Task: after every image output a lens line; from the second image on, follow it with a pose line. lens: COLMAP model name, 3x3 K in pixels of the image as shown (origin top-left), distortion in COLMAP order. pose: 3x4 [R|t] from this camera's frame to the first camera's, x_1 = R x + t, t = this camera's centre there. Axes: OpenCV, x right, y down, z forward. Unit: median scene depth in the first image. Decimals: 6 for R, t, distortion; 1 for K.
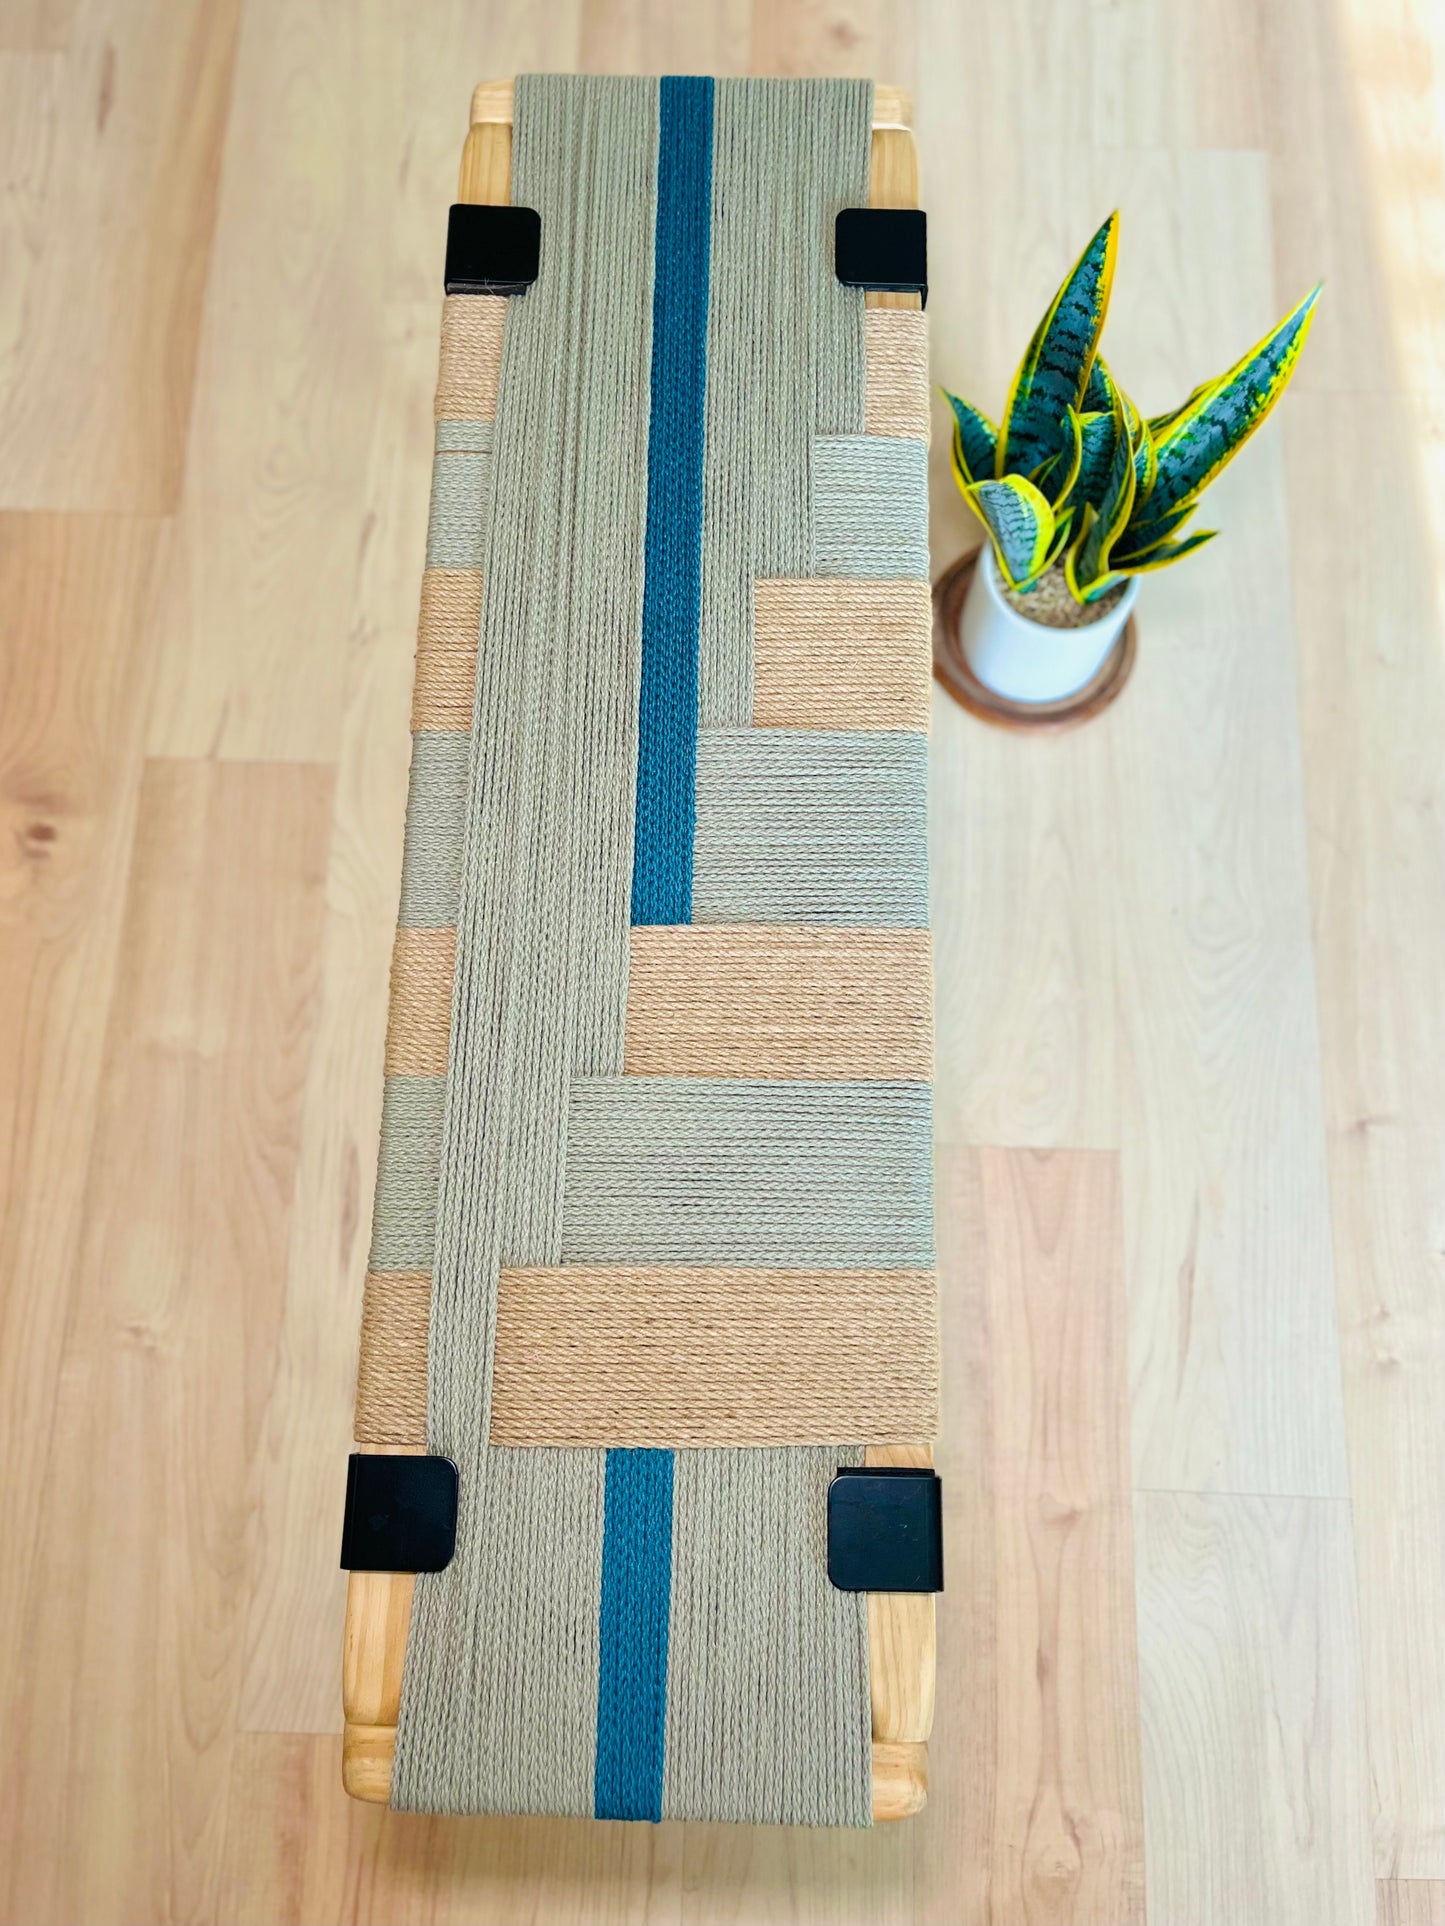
lens RADIAL K [[1661.7, 0, 752.6], [0, 1661.7, 872.9], [0, 0, 1]] dist [0.057282, -0.051079]
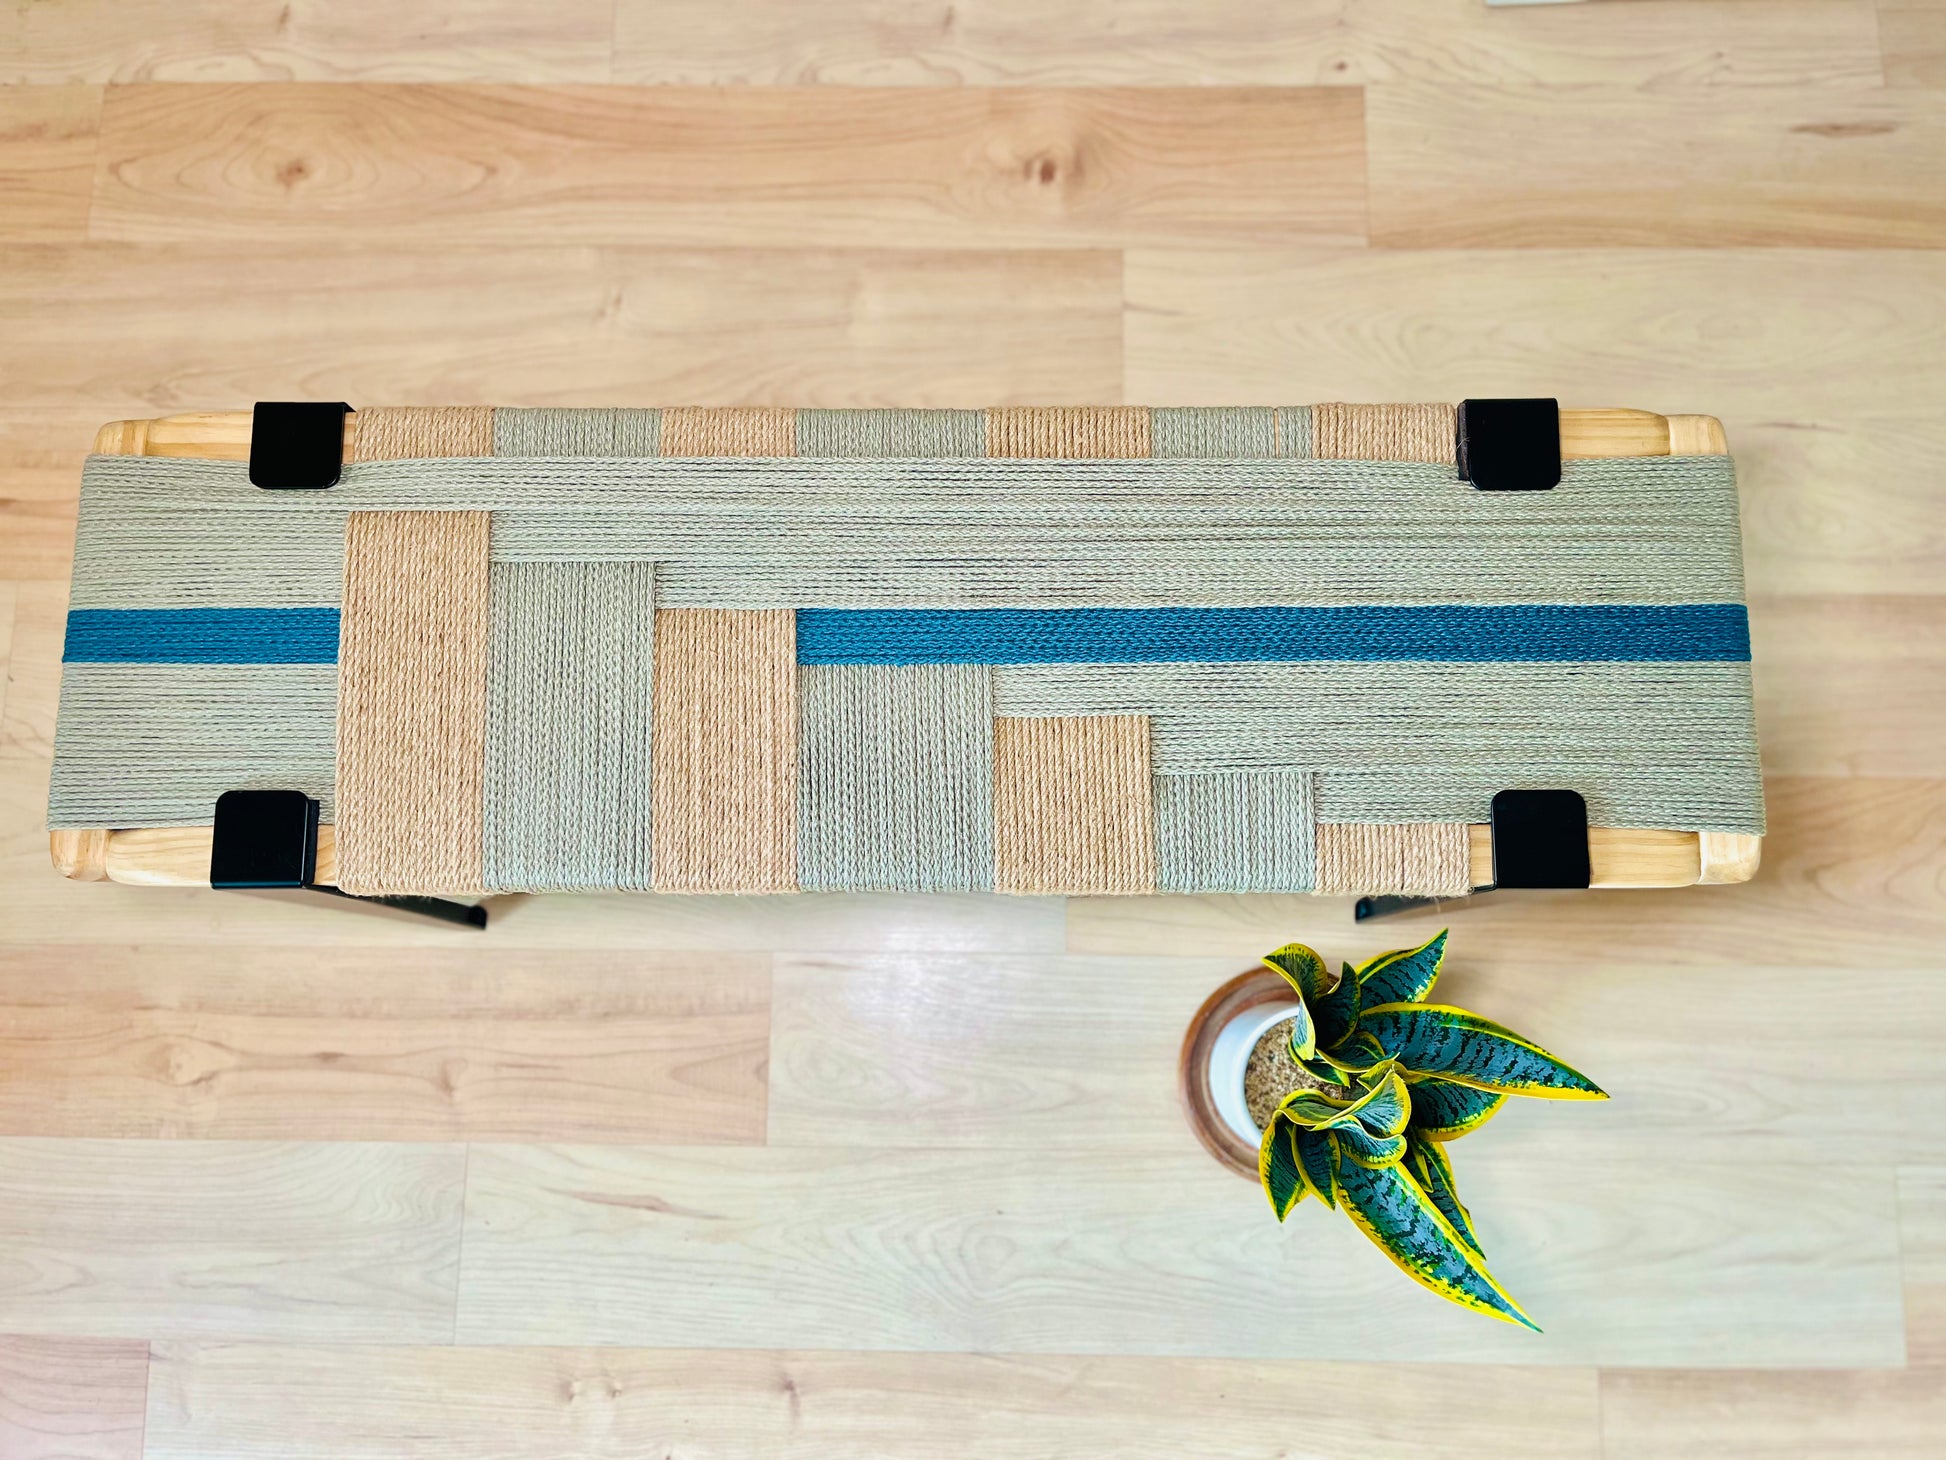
lens RADIAL K [[1532.3, 0, 992.6], [0, 1532.3, 749.0], [0, 0, 1]] dist [0.062046, -0.082768]
pose [[0.019508, 0.986543, -0.162334, 0.160477], [-0.957117, 0.065366, 0.282229, -0.325192], [0.289043, 0.149867, 0.945513, 0.085336]]
